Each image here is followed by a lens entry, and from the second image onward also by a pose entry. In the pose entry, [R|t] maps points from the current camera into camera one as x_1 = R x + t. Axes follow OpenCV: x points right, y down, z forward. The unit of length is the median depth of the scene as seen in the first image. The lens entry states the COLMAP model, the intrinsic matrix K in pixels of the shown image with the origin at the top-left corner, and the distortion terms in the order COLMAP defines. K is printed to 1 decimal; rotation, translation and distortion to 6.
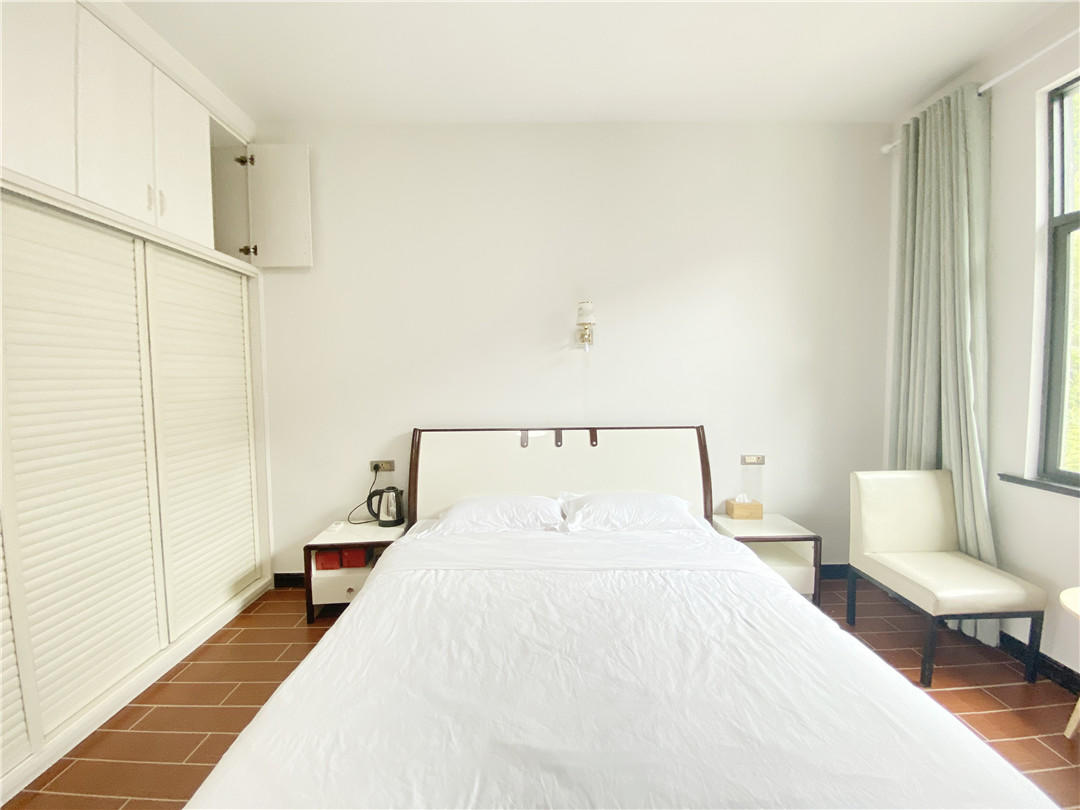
lens RADIAL K [[439.5, 0, 541.8], [0, 439.5, 398.7], [0, 0, 1]] dist [0.048268, -0.029815]
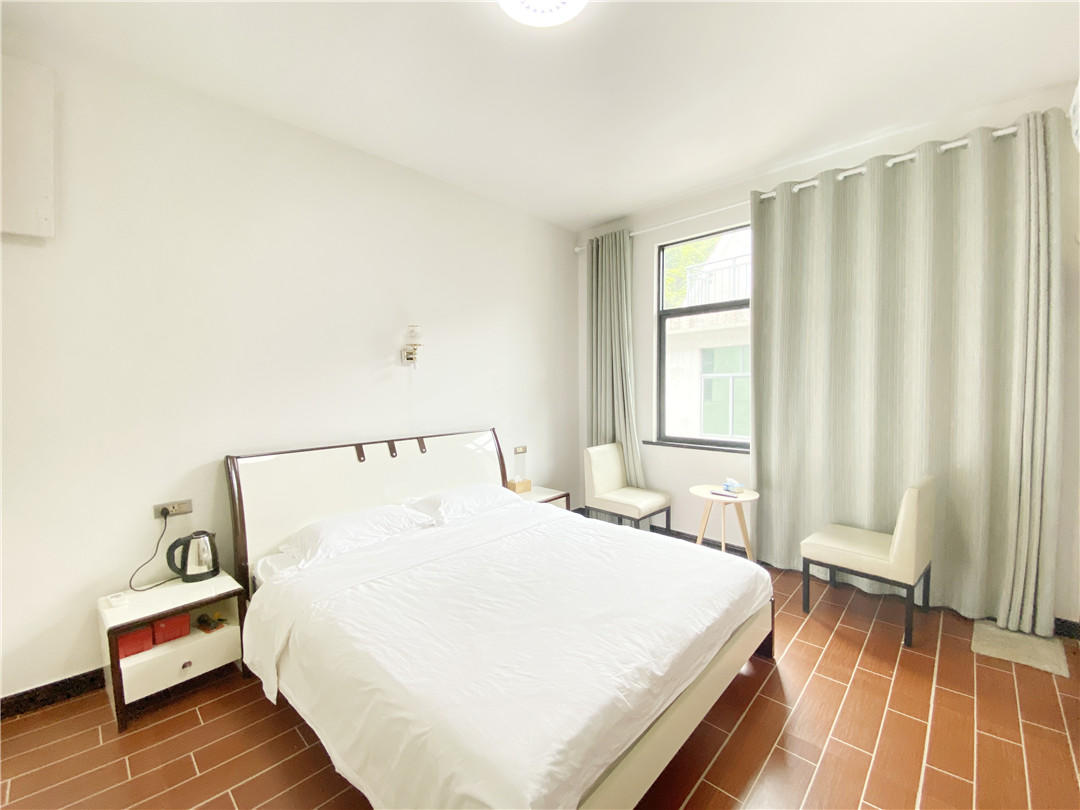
lens RADIAL K [[439.5, 0, 541.8], [0, 439.5, 398.7], [0, 0, 1]] dist [0.048268, -0.029815]
pose [[0.708205, -0.022907, 0.705635, -0.513936], [0.037424, 0.999286, -0.005120, -0.015666], [-0.705015, 0.030033, 0.708557, -0.026866]]
